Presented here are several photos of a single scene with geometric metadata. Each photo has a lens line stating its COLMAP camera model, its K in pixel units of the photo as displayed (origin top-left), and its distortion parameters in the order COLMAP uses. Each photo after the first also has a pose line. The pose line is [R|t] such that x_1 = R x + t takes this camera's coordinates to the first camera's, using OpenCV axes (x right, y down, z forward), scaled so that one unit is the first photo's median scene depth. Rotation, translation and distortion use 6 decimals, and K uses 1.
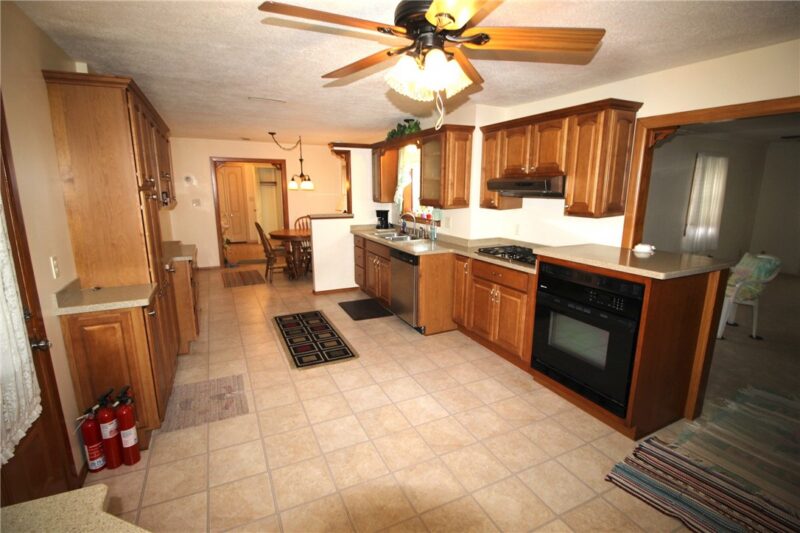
lens RADIAL K [[370.8, 0, 399.5], [0, 370.8, 261.3], [0, 0, 1]] dist [0.000839, 0.000202]
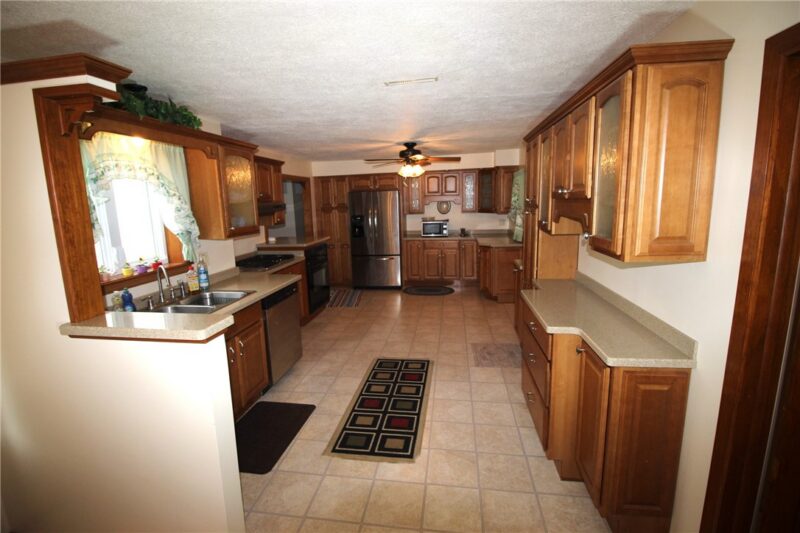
lens RADIAL K [[370.8, 0, 399.5], [0, 370.8, 261.3], [0, 0, 1]] dist [0.000839, 0.000202]
pose [[-0.821857, -0.074559, 0.564794, -0.753144], [0.135570, 0.937322, 0.321010, -0.351771], [-0.553328, 0.340393, -0.760237, 1.658236]]
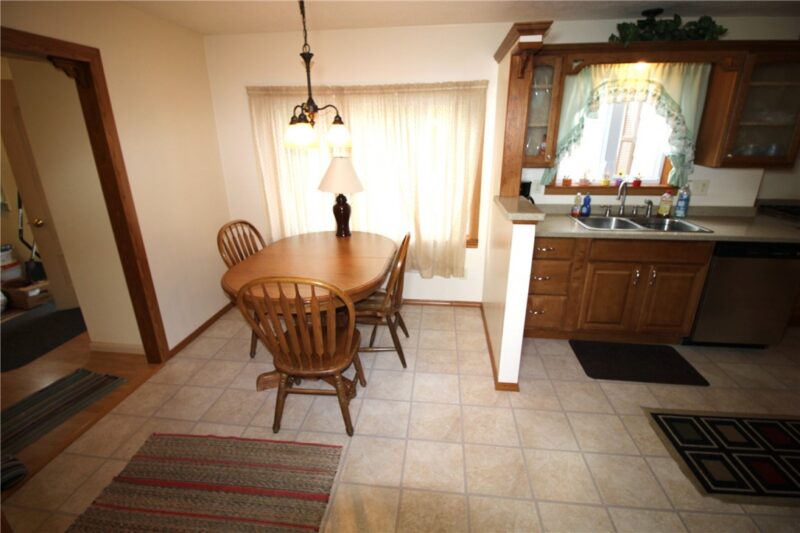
lens RADIAL K [[377.8, 0, 400.0], [0, 377.8, 266.5], [0, 0, 1]] dist [0.000681, -0.017869]
pose [[0.541664, -0.288095, 0.789685, -0.942595], [0.179988, 0.957397, 0.225822, -0.274575], [-0.821100, 0.019815, 0.570441, 1.311979]]
